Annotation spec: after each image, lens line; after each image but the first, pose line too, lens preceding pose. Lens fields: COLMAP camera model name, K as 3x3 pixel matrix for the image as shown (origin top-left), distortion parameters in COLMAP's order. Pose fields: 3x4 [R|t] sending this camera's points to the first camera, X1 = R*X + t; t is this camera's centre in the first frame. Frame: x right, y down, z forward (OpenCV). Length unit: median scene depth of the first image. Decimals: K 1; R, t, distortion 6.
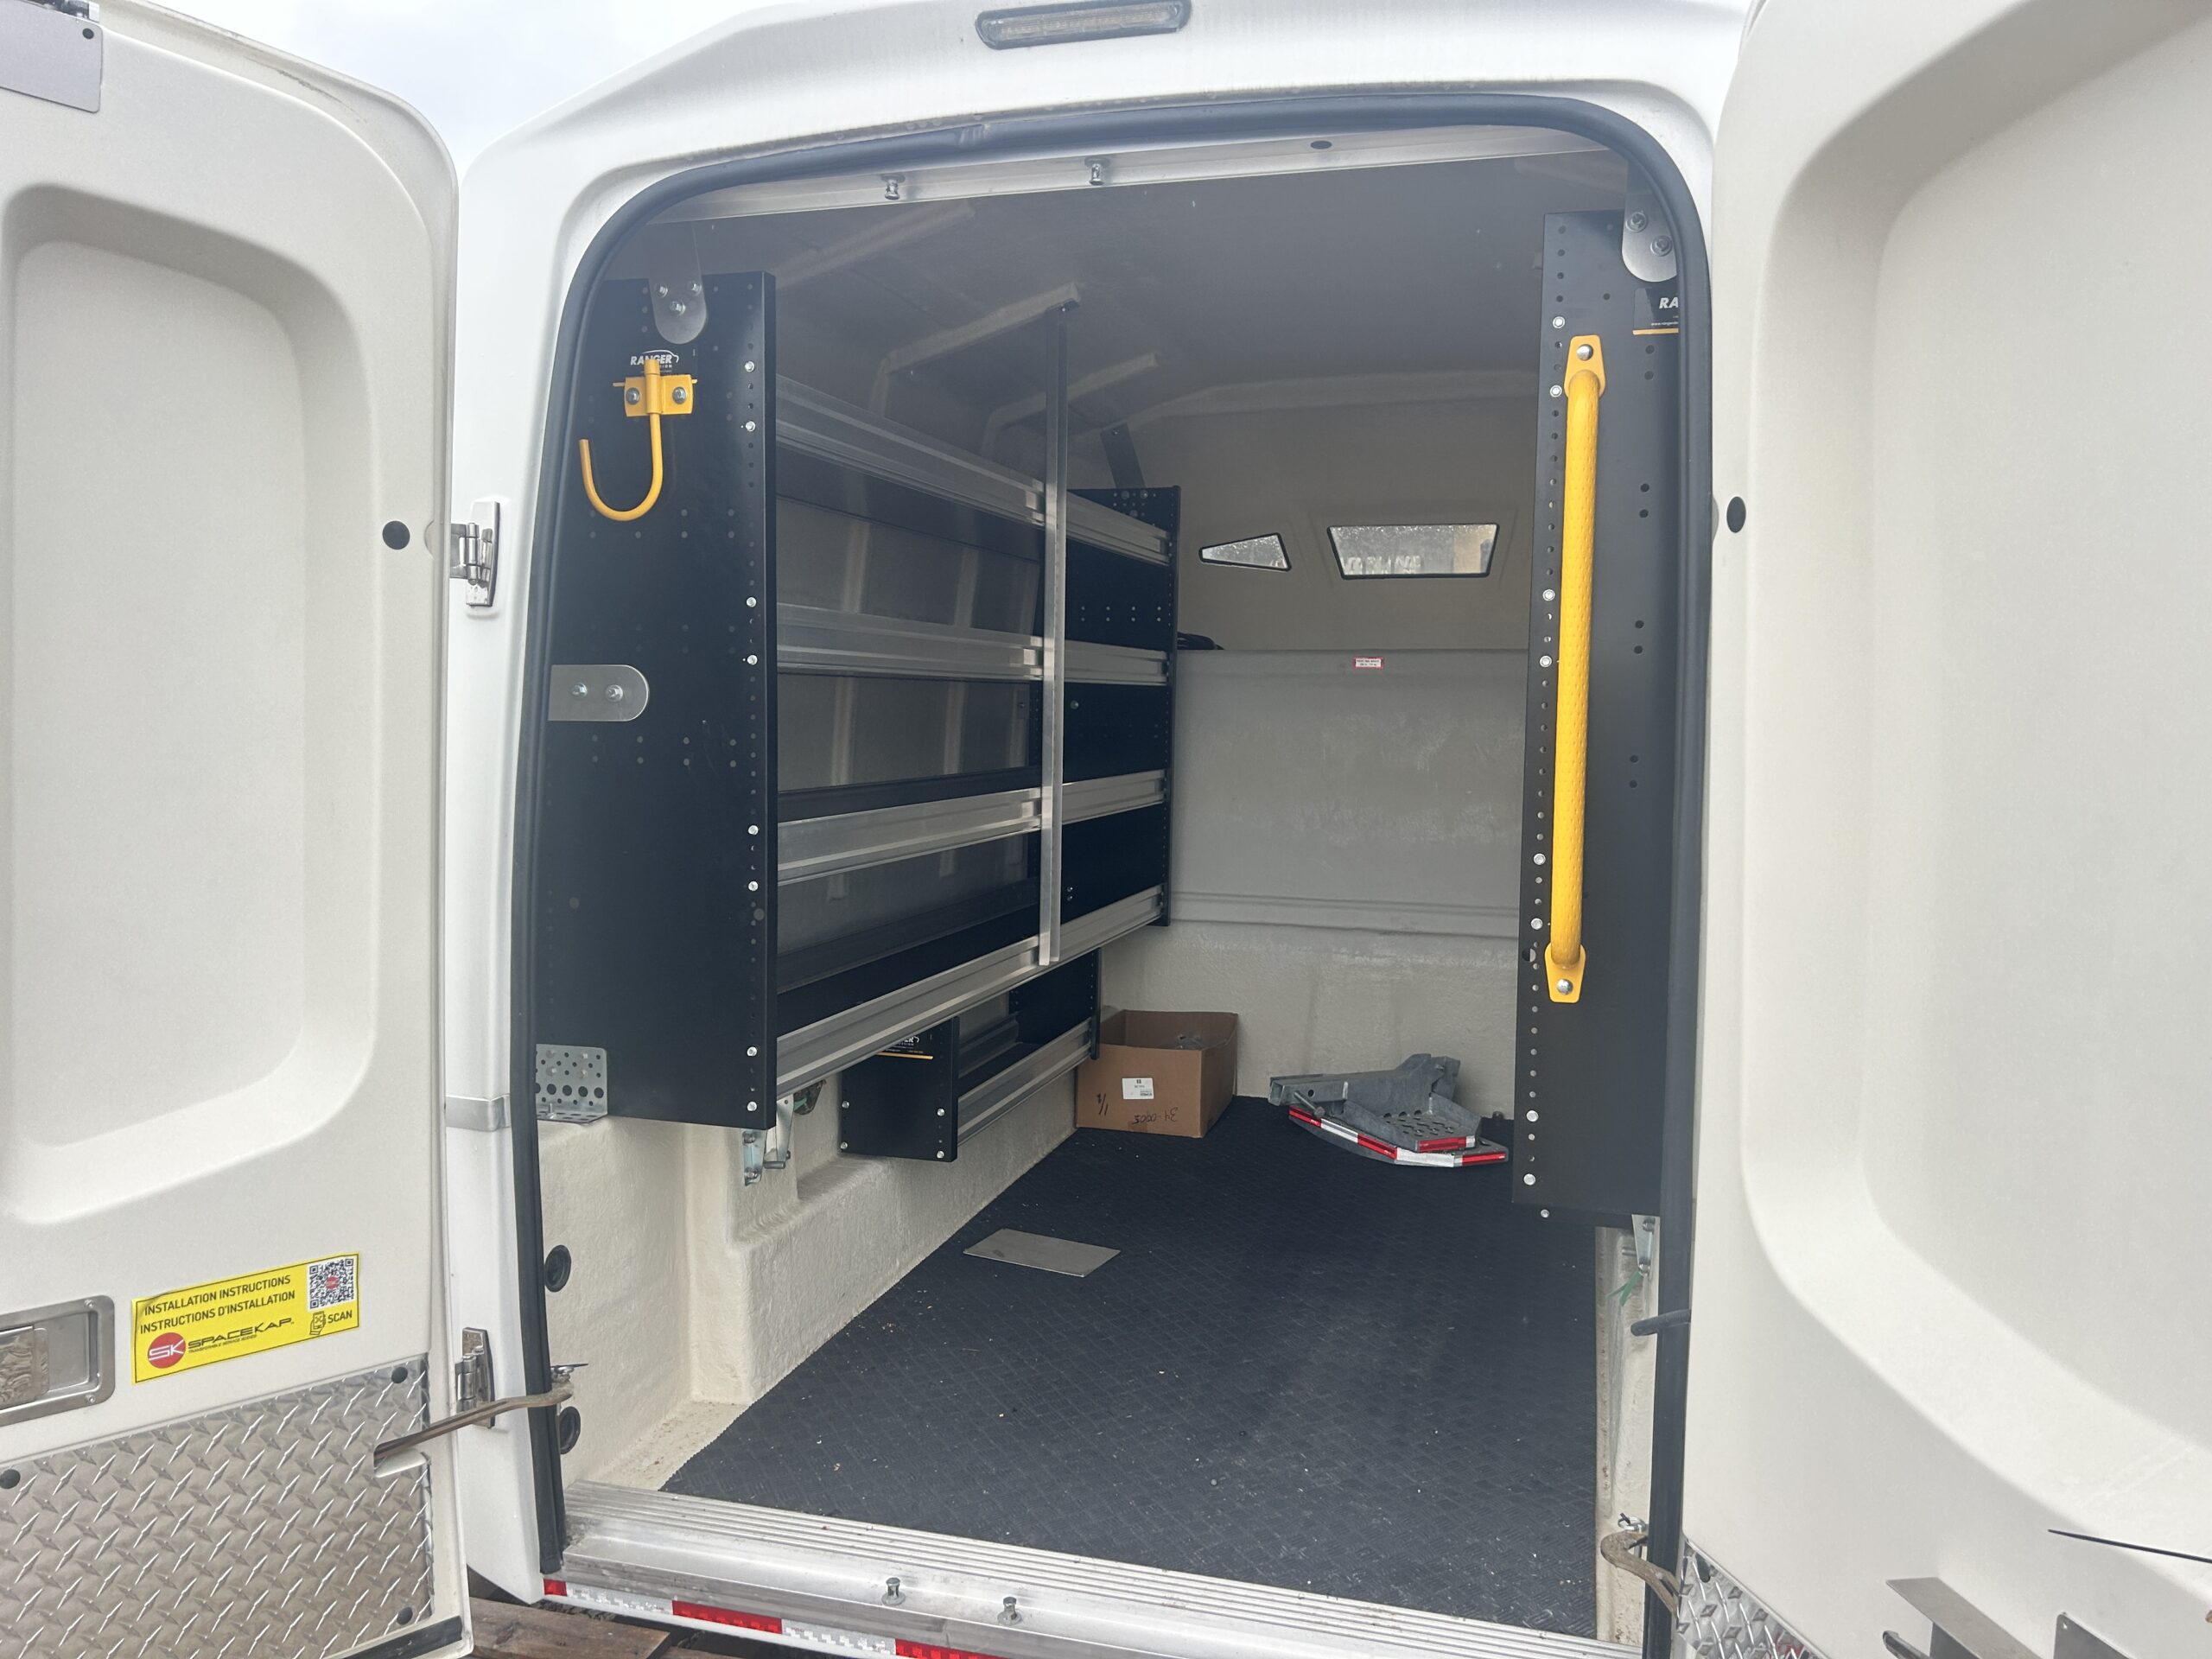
lens RADIAL K [[1660.0, 0, 1094.4], [0, 1660.0, 832.2], [0, 0, 1]] dist [0.036991, -0.047769]
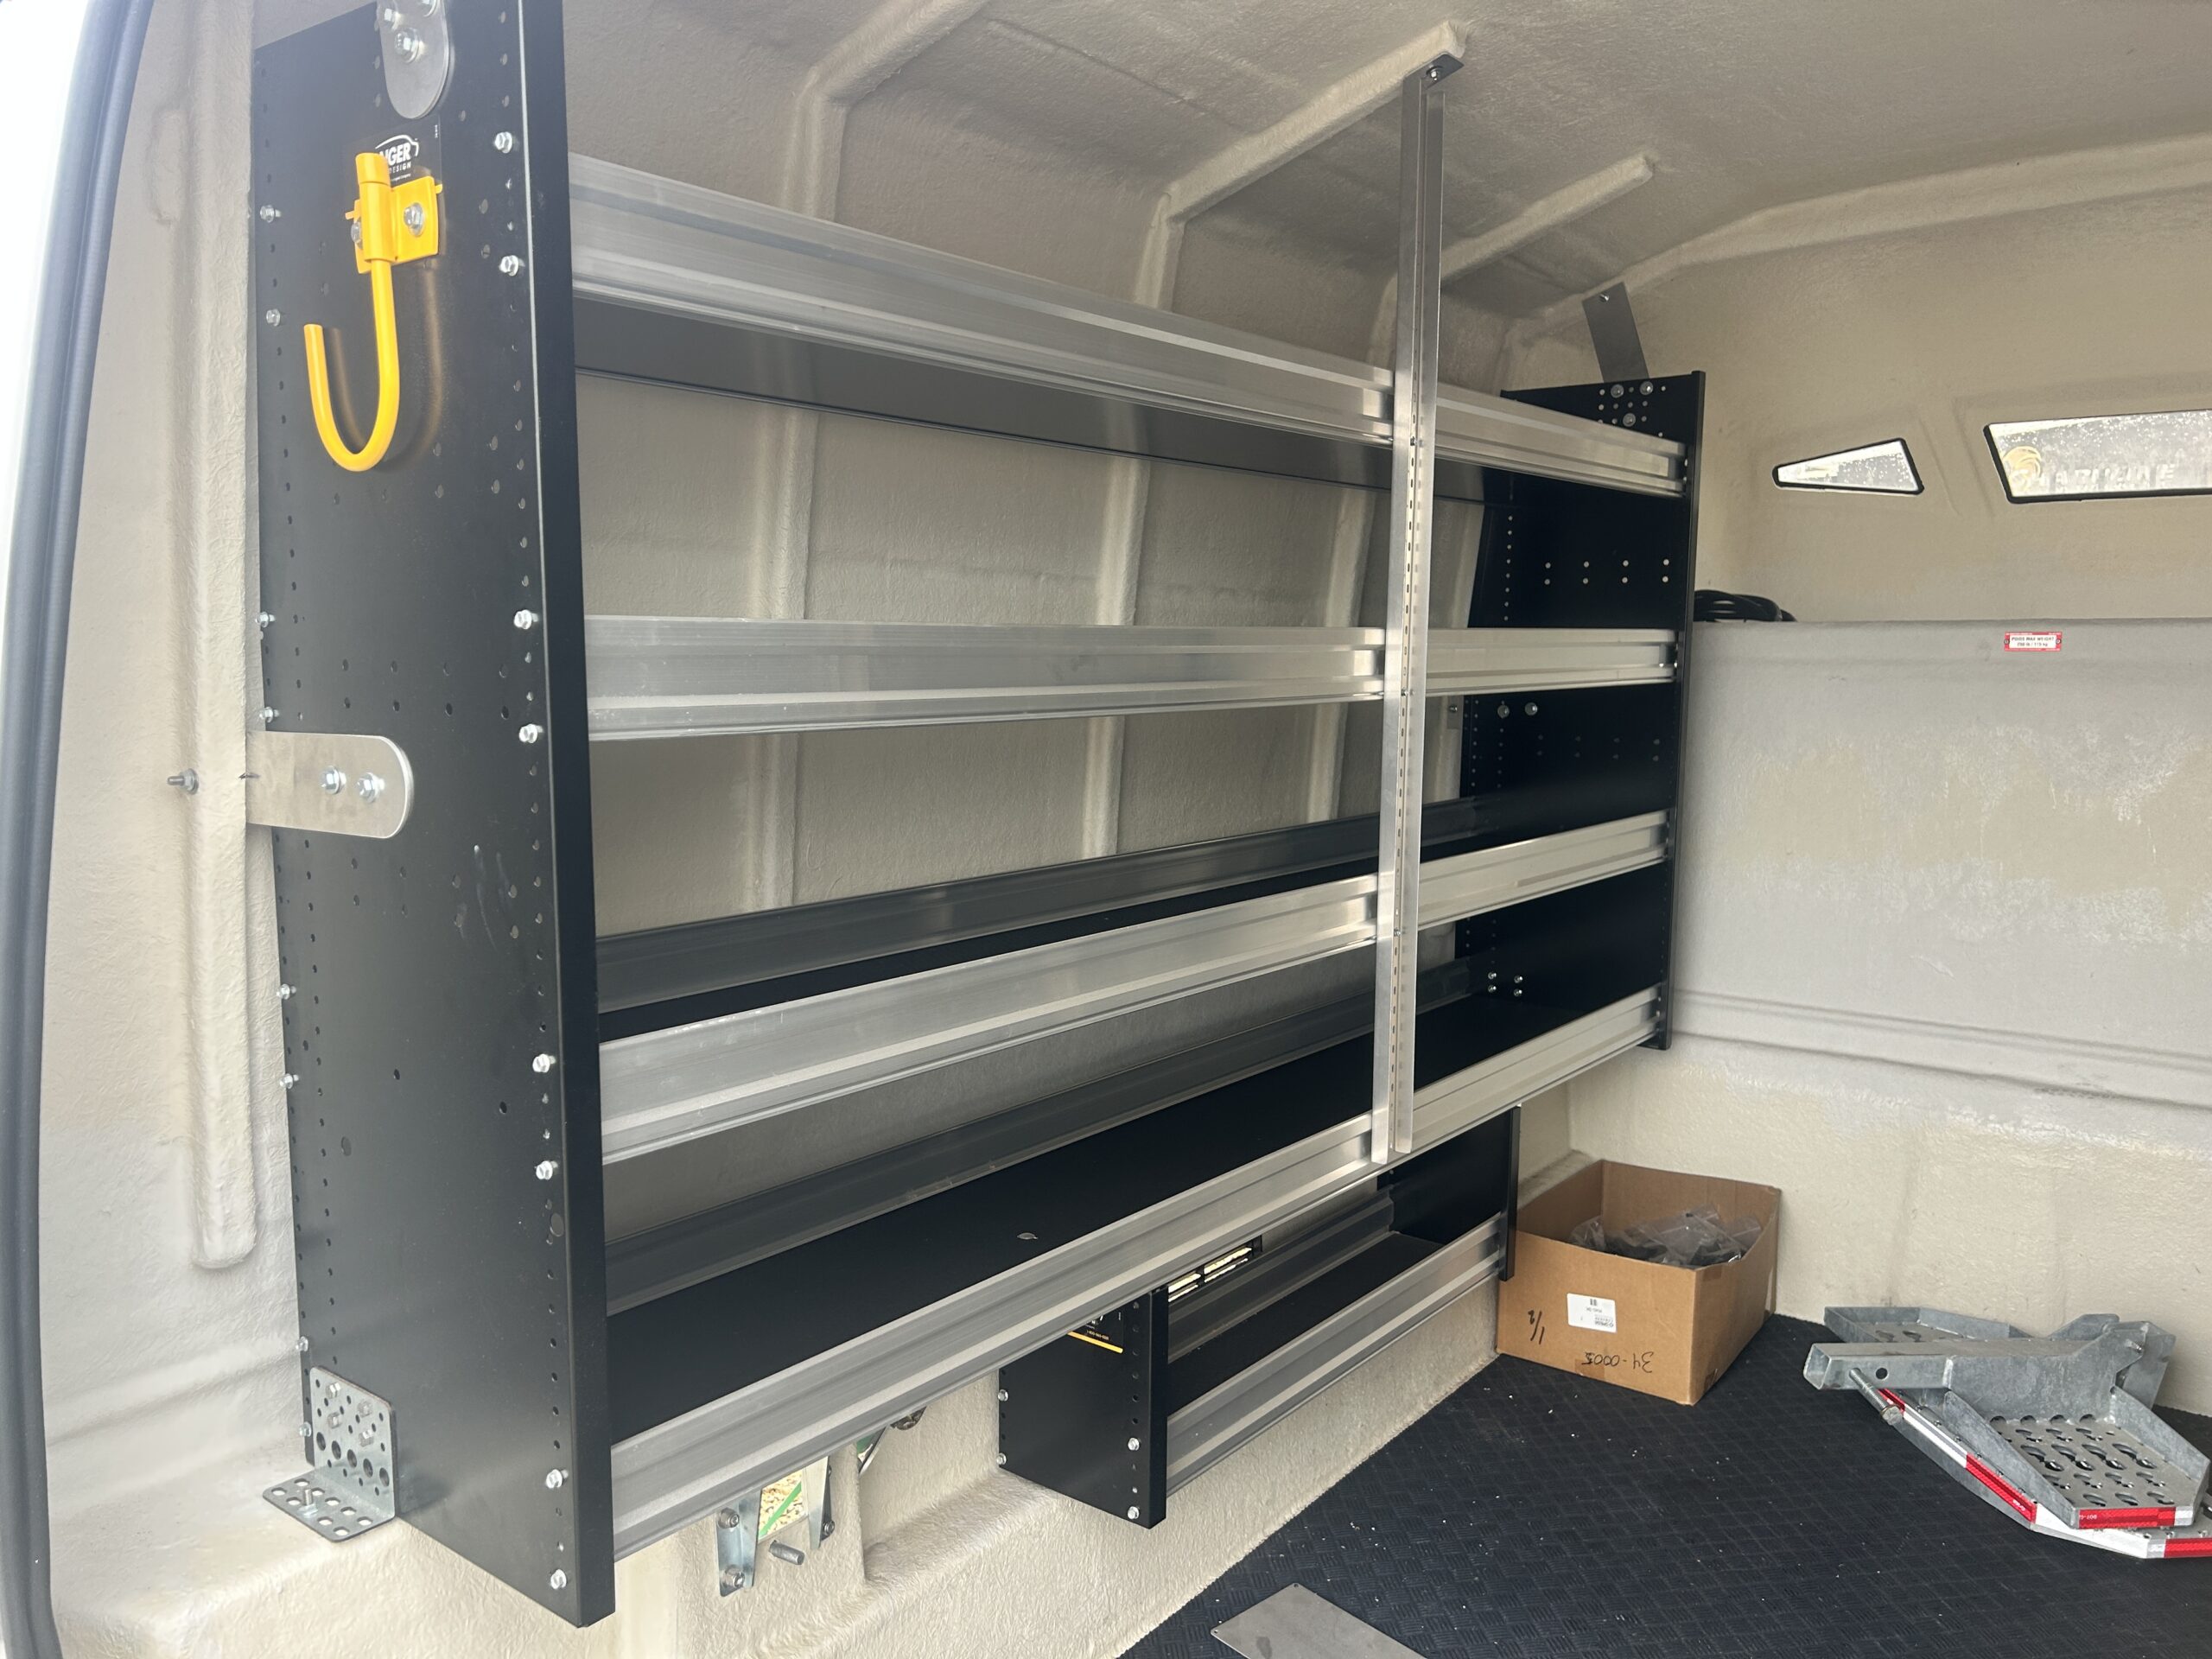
lens RADIAL K [[1660.0, 0, 1085.9], [0, 1660.0, 839.0], [0, 0, 1]] dist [0.036991, -0.047769]
pose [[0.928414, 0.028800, -0.370429, 0.082916], [-0.015773, 0.999148, 0.038147, -0.054623], [0.371212, -0.029573, 0.928077, 0.345990]]
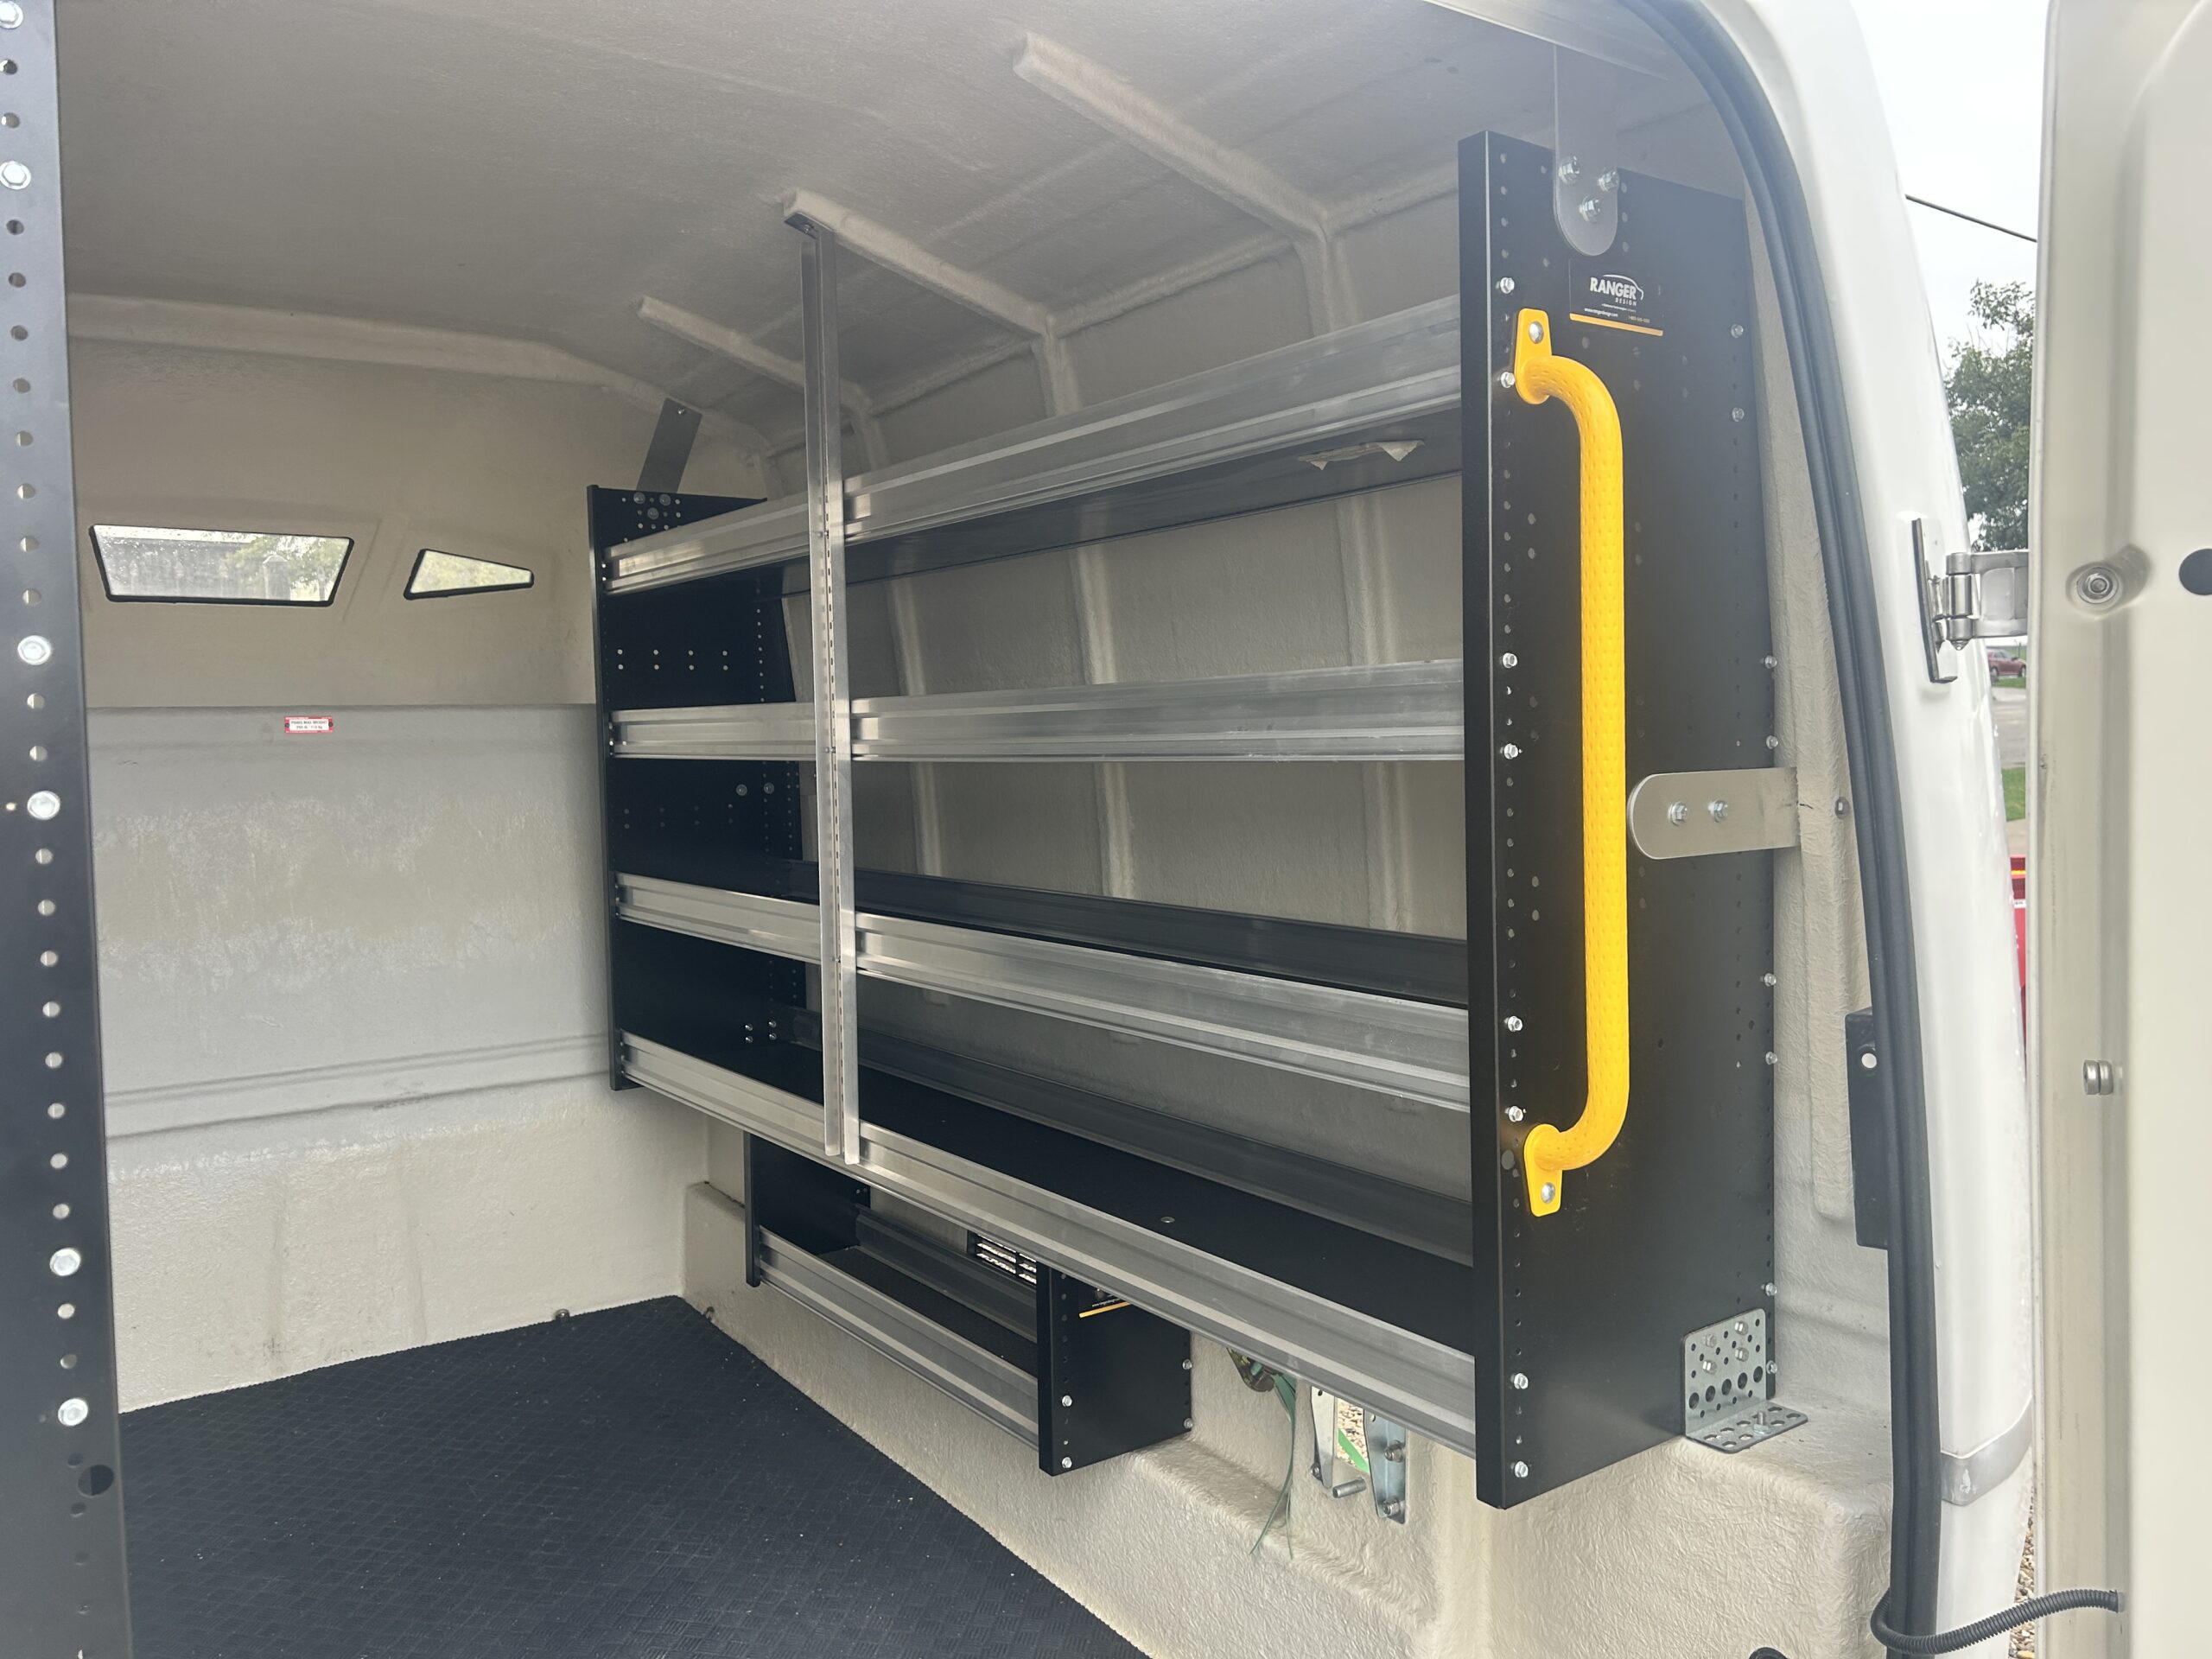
lens RADIAL K [[1660.0, 0, 1098.9], [0, 1660.0, 806.7], [0, 0, 1]] dist [0.036991, -0.047769]
pose [[0.621540, -0.061340, 0.780977, -0.205737], [0.087454, 0.996131, 0.008639, -0.051282], [-0.778486, 0.062930, 0.624500, 0.350783]]
